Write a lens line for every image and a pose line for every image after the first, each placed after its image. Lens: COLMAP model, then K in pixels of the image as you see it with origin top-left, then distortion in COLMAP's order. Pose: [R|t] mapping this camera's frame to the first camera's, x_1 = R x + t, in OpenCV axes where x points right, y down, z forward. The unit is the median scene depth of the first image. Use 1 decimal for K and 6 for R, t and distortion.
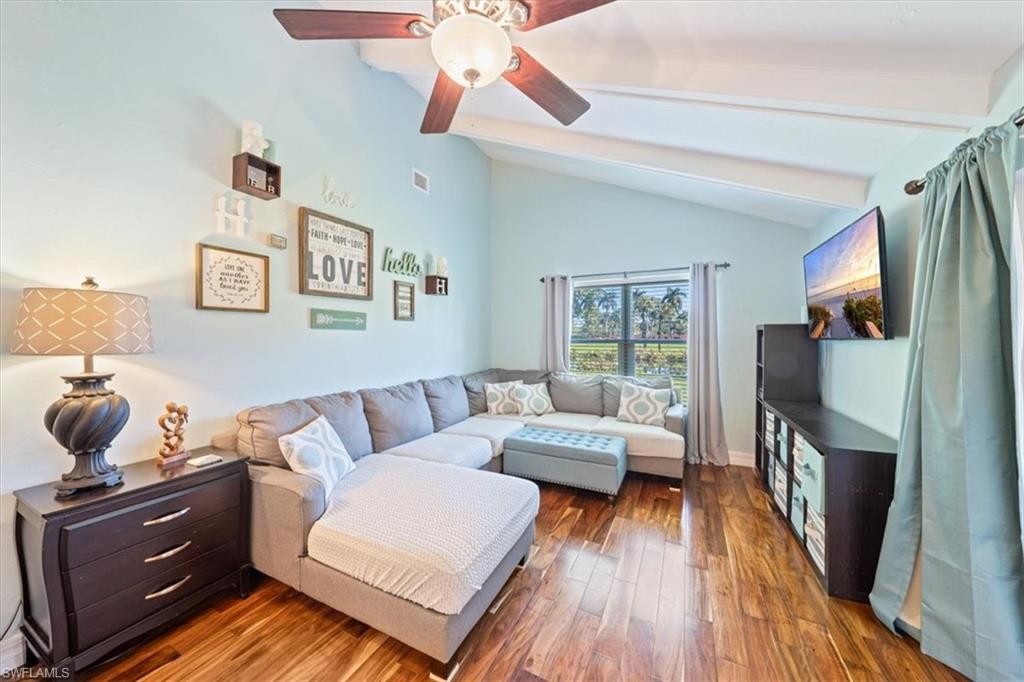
lens RADIAL K [[356.9, 0, 527.9], [0, 356.9, 342.7], [0, 0, 1]] dist [0.001376, -0.000470]
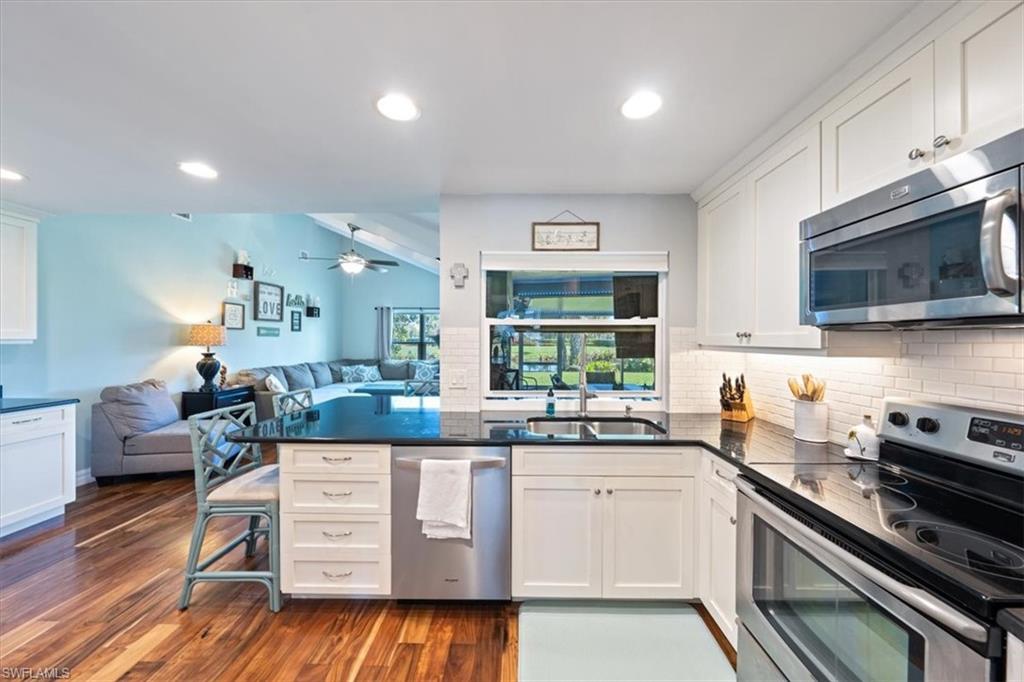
lens RADIAL K [[348.4, 0, 521.1], [0, 348.4, 343.9], [0, 0, 1]] dist [-0.001266, -0.000029]
pose [[0.909324, 0.003369, 0.416075, -0.035834], [-0.001604, 0.999988, -0.004591, 0.012553], [-0.416085, 0.003507, 0.909319, -1.384279]]
